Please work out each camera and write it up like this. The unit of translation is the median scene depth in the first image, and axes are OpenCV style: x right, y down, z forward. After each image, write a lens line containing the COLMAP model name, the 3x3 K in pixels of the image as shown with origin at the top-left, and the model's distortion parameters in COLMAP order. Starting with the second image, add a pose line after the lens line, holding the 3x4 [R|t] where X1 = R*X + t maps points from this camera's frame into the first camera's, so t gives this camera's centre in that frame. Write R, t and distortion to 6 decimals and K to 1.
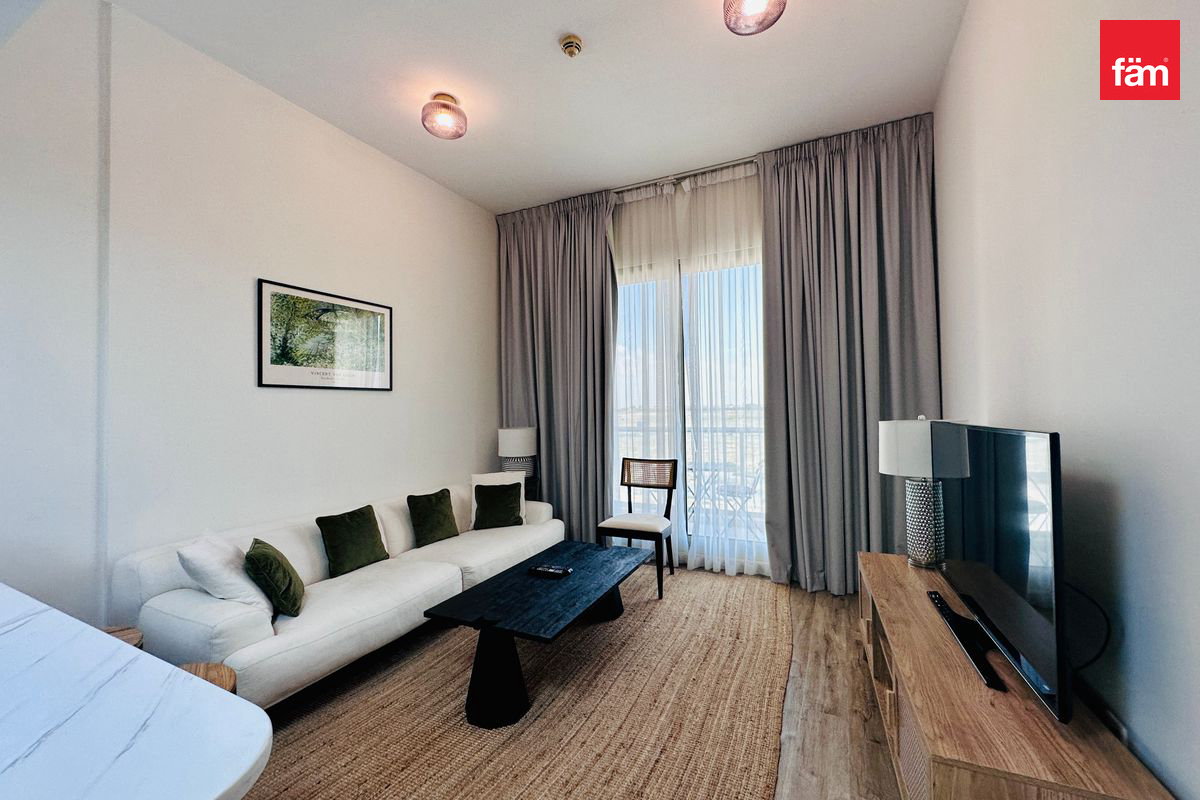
lens RADIAL K [[478.2, 0, 600.0], [0, 478.2, 400.0], [0, 0, 1]] dist [-0.001647, 0.000416]
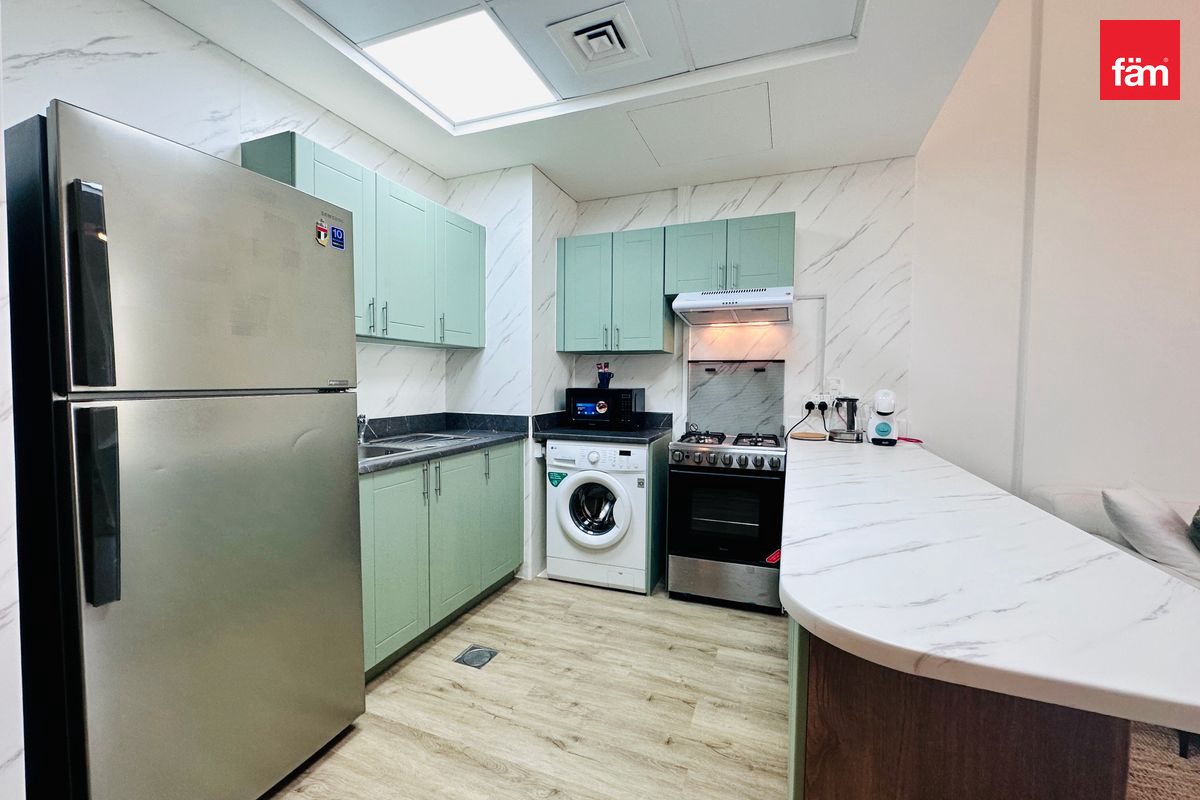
lens RADIAL K [[478.2, 0, 600.0], [0, 478.2, 400.0], [0, 0, 1]] dist [-0.001647, 0.000416]
pose [[0.090616, 0.056130, -0.994303, -0.027234], [0.008824, 0.998326, 0.057161, 0.040061], [0.995847, -0.013953, 0.089969, -0.034982]]
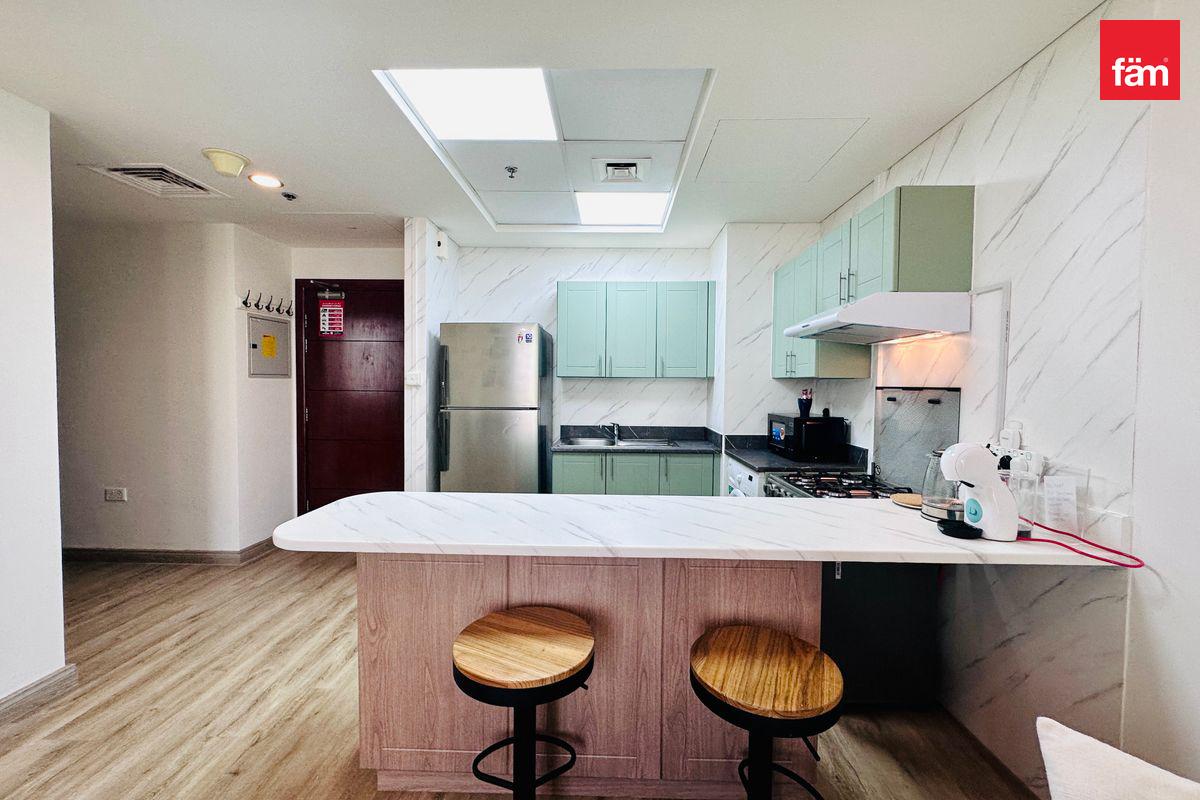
lens RADIAL K [[478.2, 0, 600.0], [0, 478.2, 400.0], [0, 0, 1]] dist [-0.001647, 0.000416]
pose [[-0.905771, 0.021978, -0.423197, -0.202607], [0.013625, 0.999648, 0.022752, 0.018621], [0.423549, 0.014842, -0.905752, 0.631920]]
